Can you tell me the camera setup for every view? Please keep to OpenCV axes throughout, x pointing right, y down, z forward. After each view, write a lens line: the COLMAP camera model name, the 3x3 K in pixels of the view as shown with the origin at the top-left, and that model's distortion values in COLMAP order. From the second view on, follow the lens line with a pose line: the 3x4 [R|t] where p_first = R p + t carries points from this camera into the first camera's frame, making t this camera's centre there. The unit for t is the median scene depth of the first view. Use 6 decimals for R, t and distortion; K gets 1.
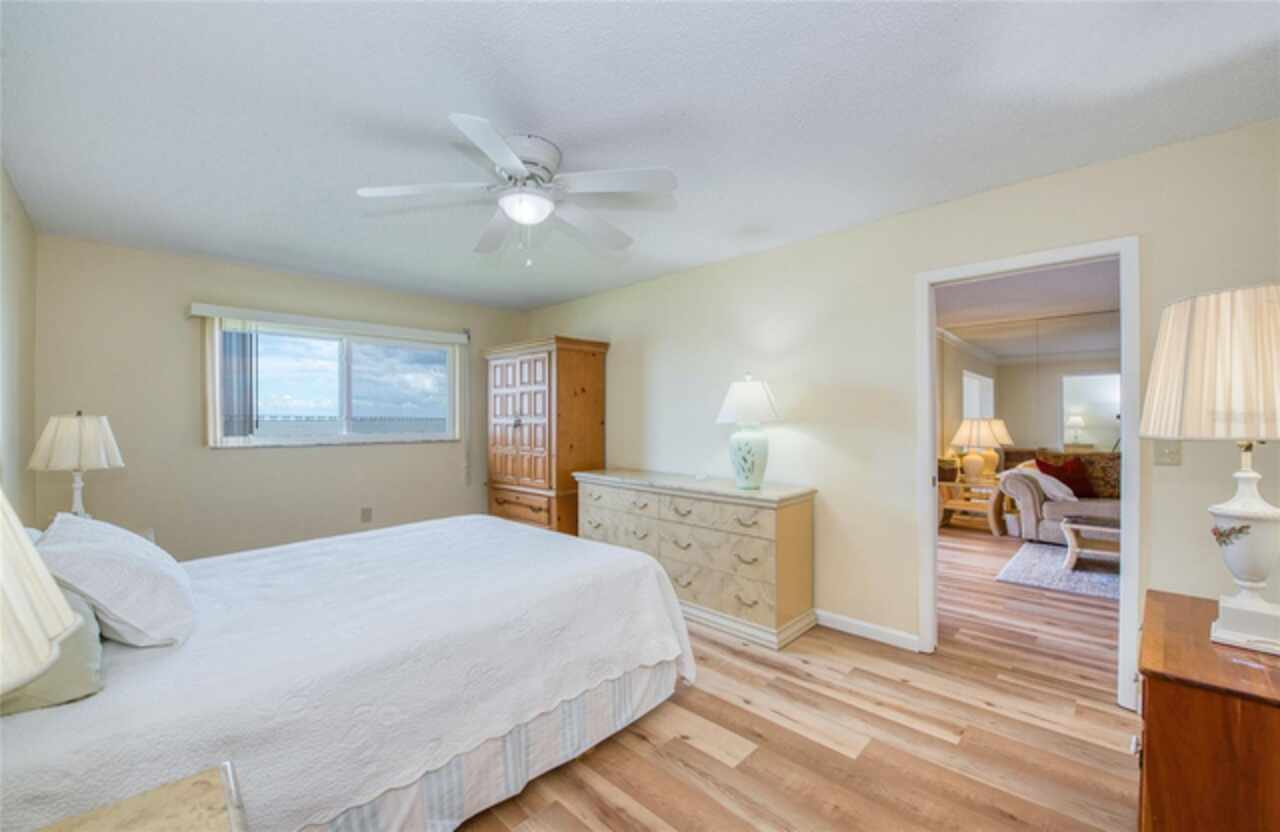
lens RADIAL K [[504.2, 0, 635.4], [0, 504.2, 420.6], [0, 0, 1]] dist [-0.016003, -0.002006]
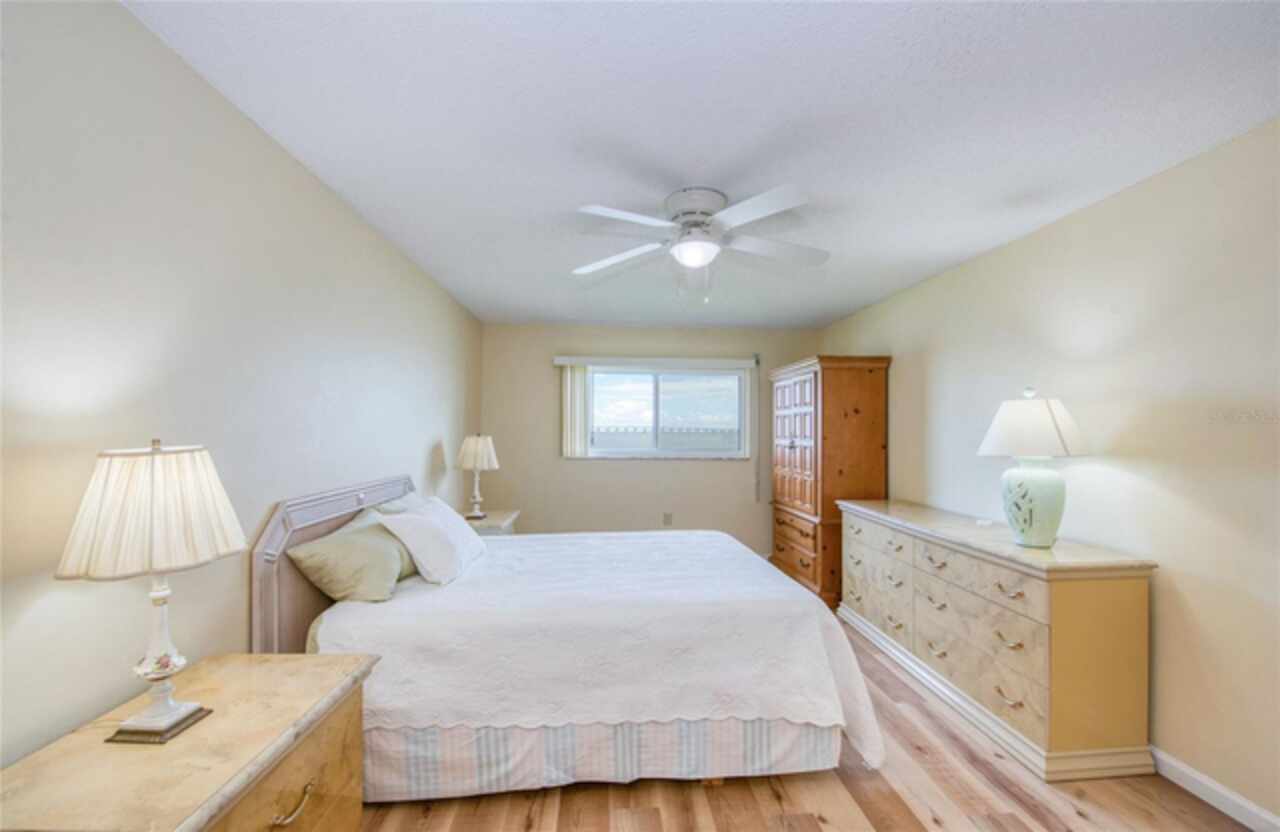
lens RADIAL K [[504.2, 0, 640.4], [0, 504.2, 420.0], [0, 0, 1]] dist [-0.016003, -0.002006]
pose [[0.749210, -0.006063, -0.662305, 0.296910], [-0.012173, 0.999663, -0.022921, -0.025864], [0.662221, 0.025235, 0.748883, 0.084856]]
